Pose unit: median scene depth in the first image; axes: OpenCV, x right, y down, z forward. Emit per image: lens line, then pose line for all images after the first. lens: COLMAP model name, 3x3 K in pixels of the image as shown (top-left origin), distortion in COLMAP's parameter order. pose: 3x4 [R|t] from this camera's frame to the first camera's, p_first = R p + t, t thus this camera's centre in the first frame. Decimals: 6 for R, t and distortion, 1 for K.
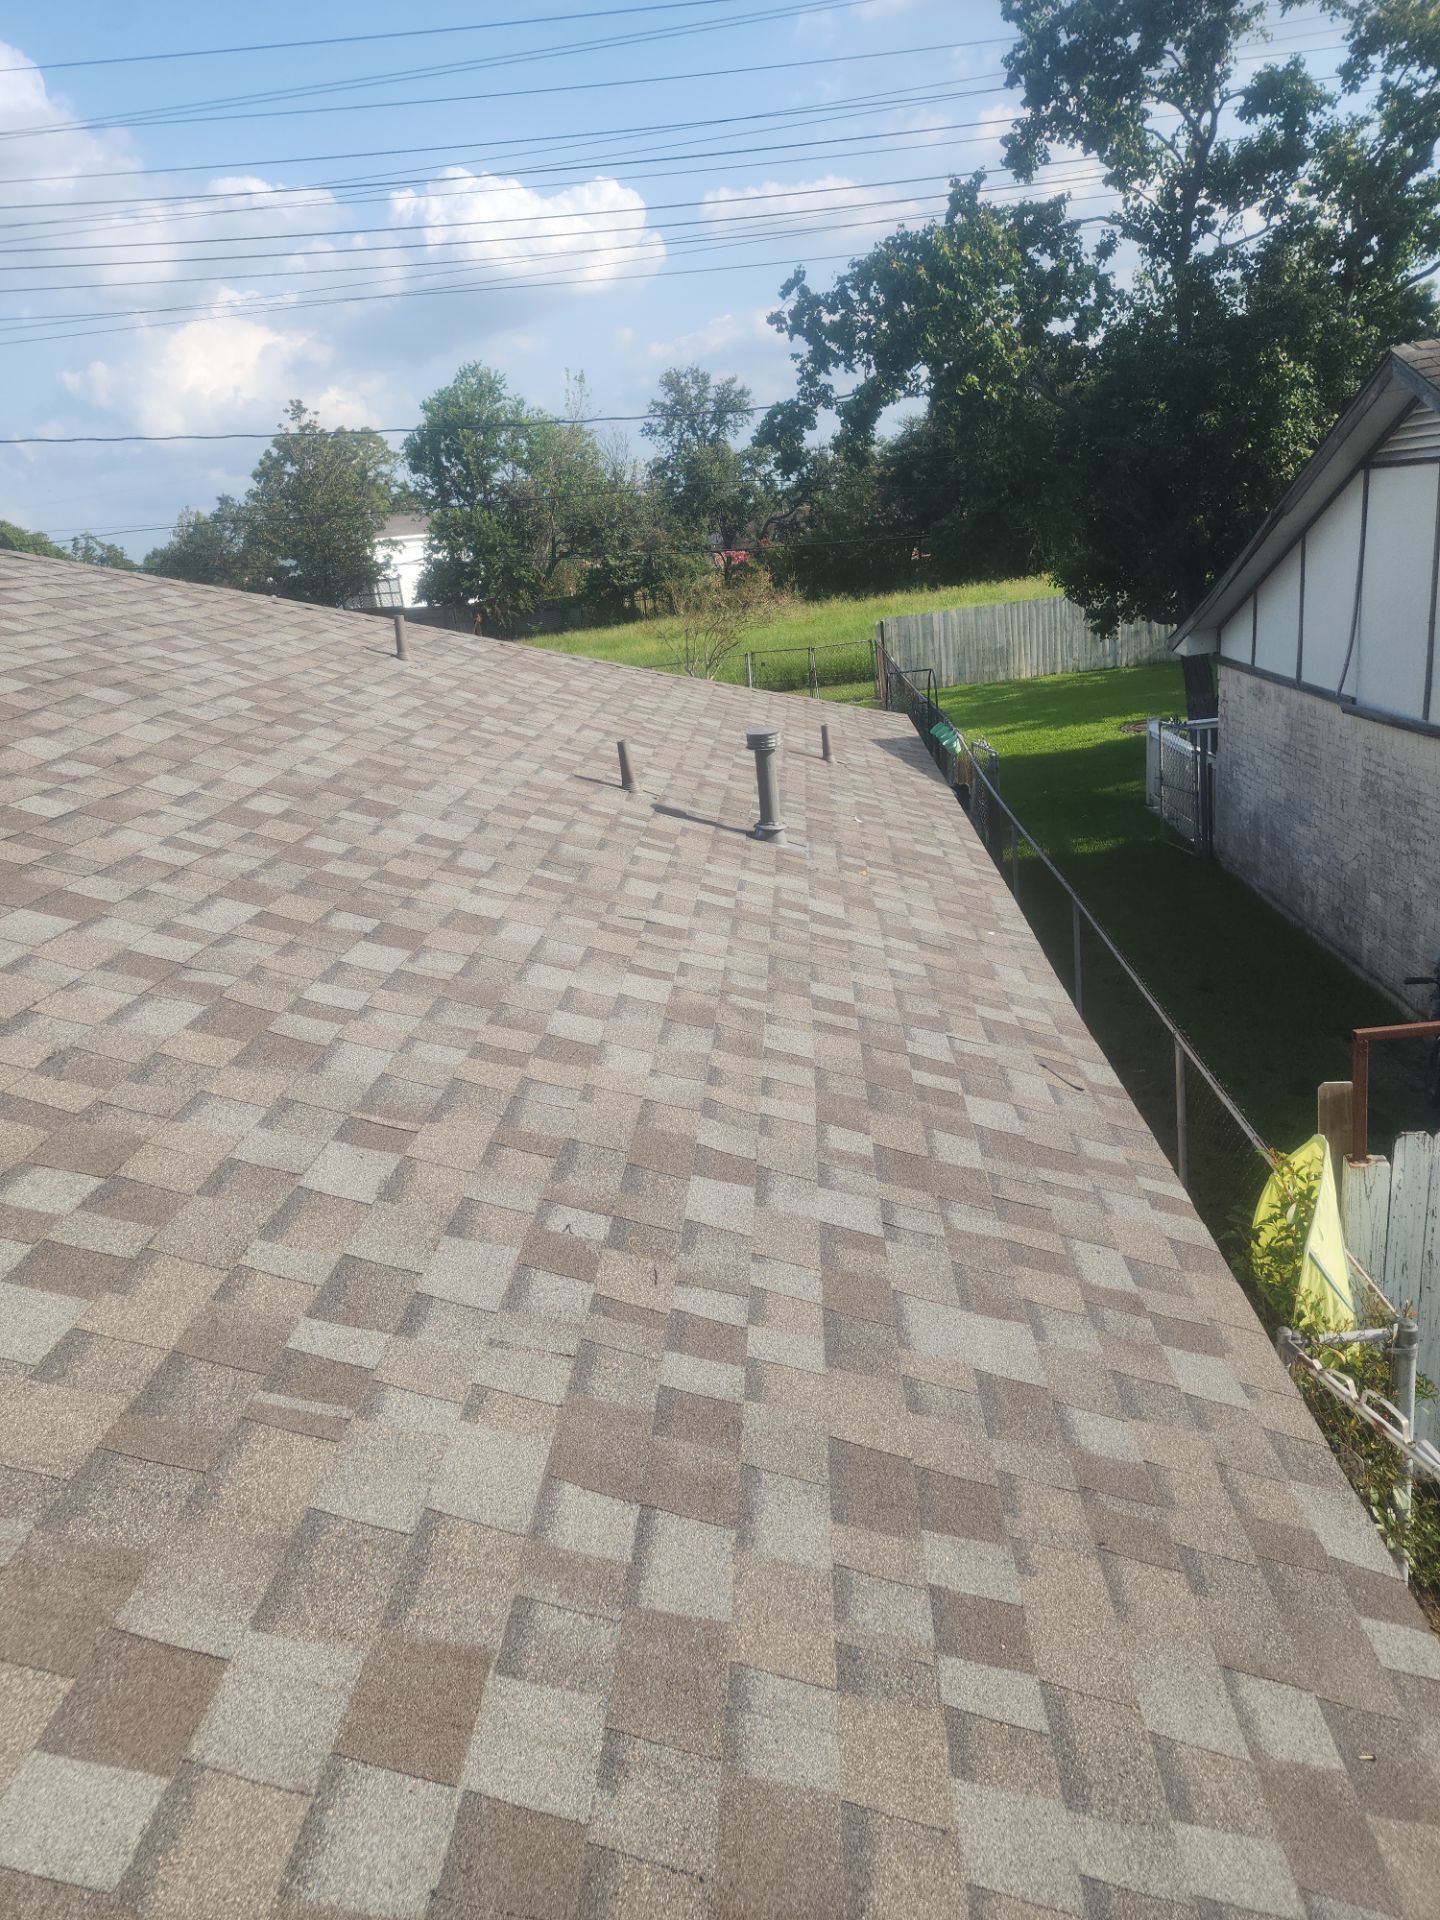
lens RADIAL K [[1307.9, 0, 727.5], [0, 1307.9, 963.4], [0, 0, 1]] dist [0.060495, -0.045262]
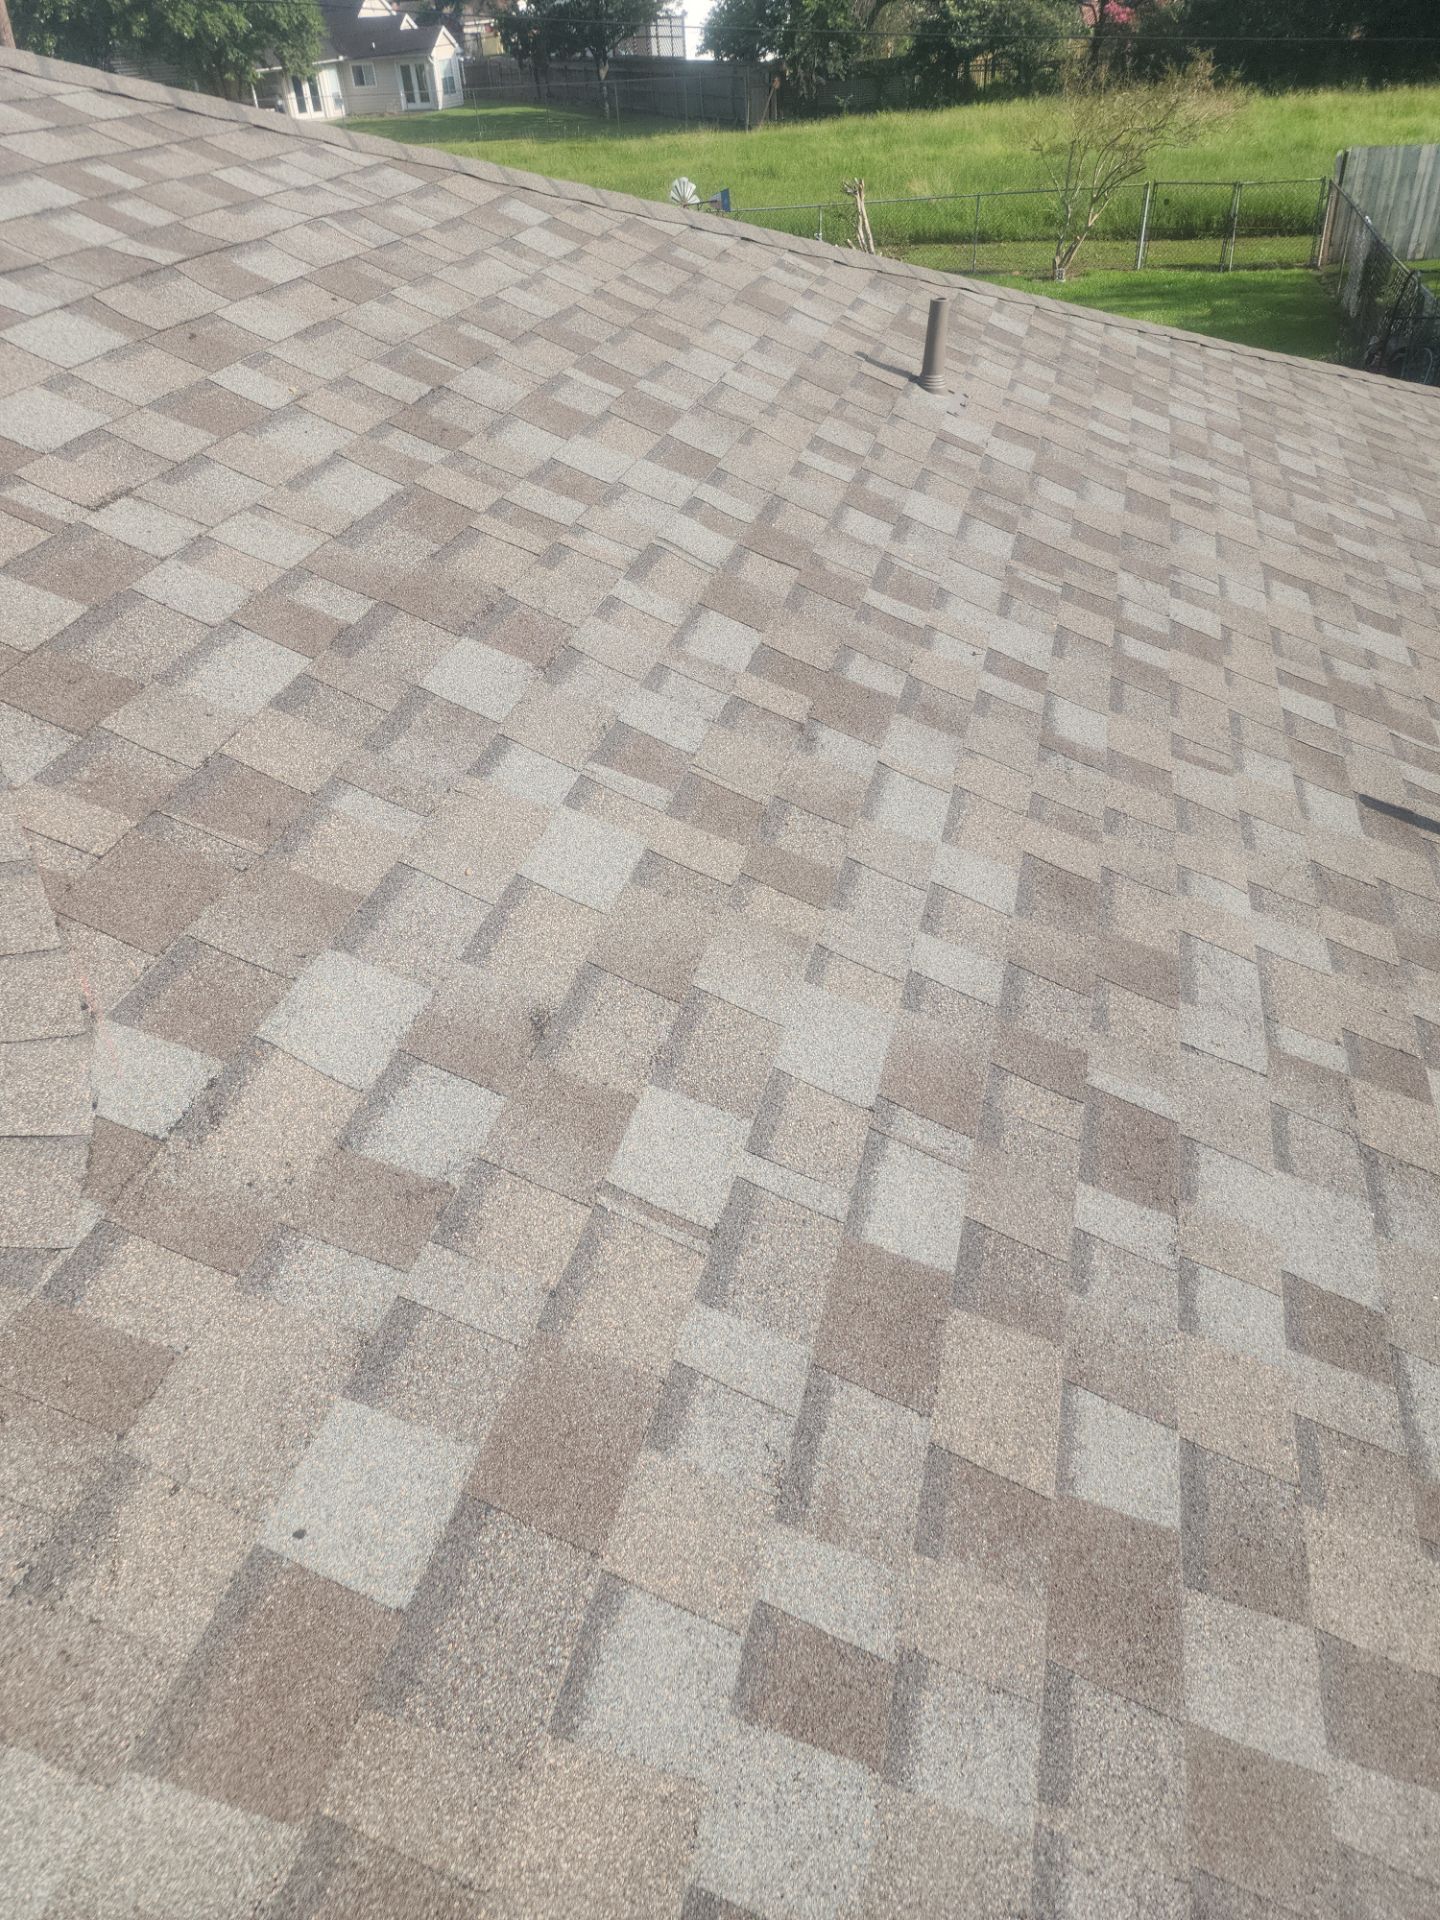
lens RADIAL K [[1343.4, 0, 715.5], [0, 1343.4, 965.4], [0, 0, 1]] dist [0.057806, -0.050218]
pose [[0.978008, 0.166383, -0.125766, -0.051592], [-0.117732, 0.938149, 0.325602, -0.041631], [0.172162, -0.303634, 0.937105, 0.093415]]
